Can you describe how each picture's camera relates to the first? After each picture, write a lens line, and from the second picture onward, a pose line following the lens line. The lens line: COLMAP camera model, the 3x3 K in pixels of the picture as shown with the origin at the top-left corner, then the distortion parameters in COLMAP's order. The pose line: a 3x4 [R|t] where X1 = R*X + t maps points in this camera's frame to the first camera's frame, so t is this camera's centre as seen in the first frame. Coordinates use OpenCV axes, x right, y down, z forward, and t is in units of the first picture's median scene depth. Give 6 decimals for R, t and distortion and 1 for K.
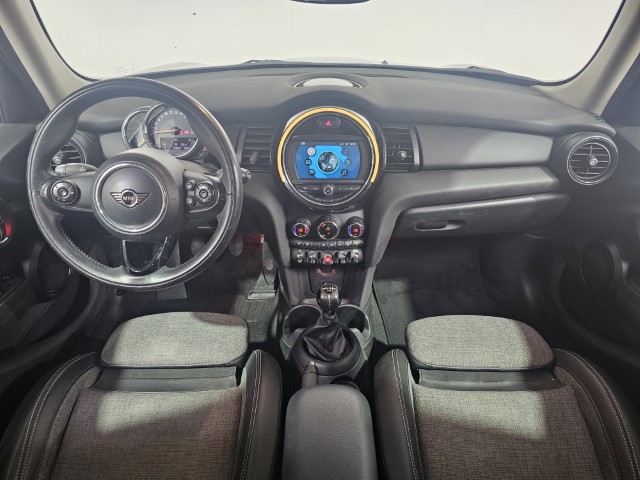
lens RADIAL K [[437.9, 0, 321.2], [0, 437.9, 239.8], [0, 0, 1]] dist [0.045396, -0.039356]
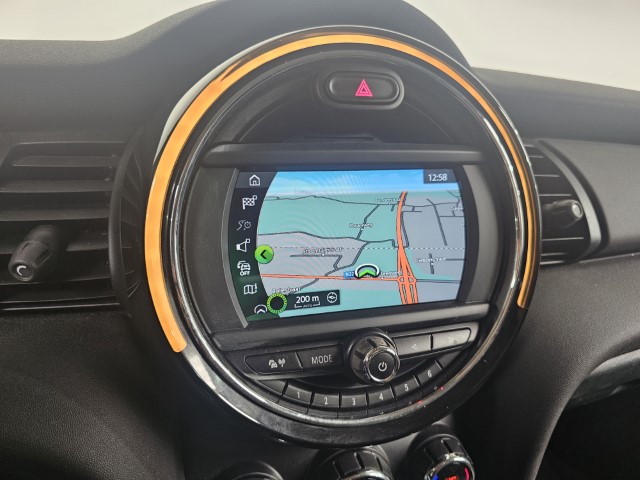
lens RADIAL K [[437.9, 0, 321.4], [0, 437.9, 238.7], [0, 0, 1]] dist [0.045396, -0.039356]
pose [[0.957297, -0.059847, 0.282843, -0.075762], [0.125778, 0.967113, -0.221071, -0.127356], [-0.260311, 0.247206, 0.933342, 0.758862]]
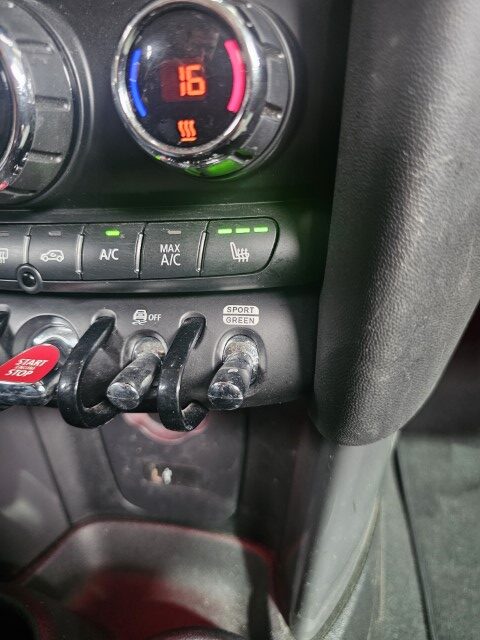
lens RADIAL K [[437.9, 0, 239.7], [0, 437.9, 321.4], [0, 0, 1]] dist [0.045396, -0.039356]
pose [[0.965195, 0.065502, -0.253194, 0.123969], [-0.078617, 0.996019, -0.042023, 0.036199], [0.249434, 0.060466, 0.966502, 0.966051]]
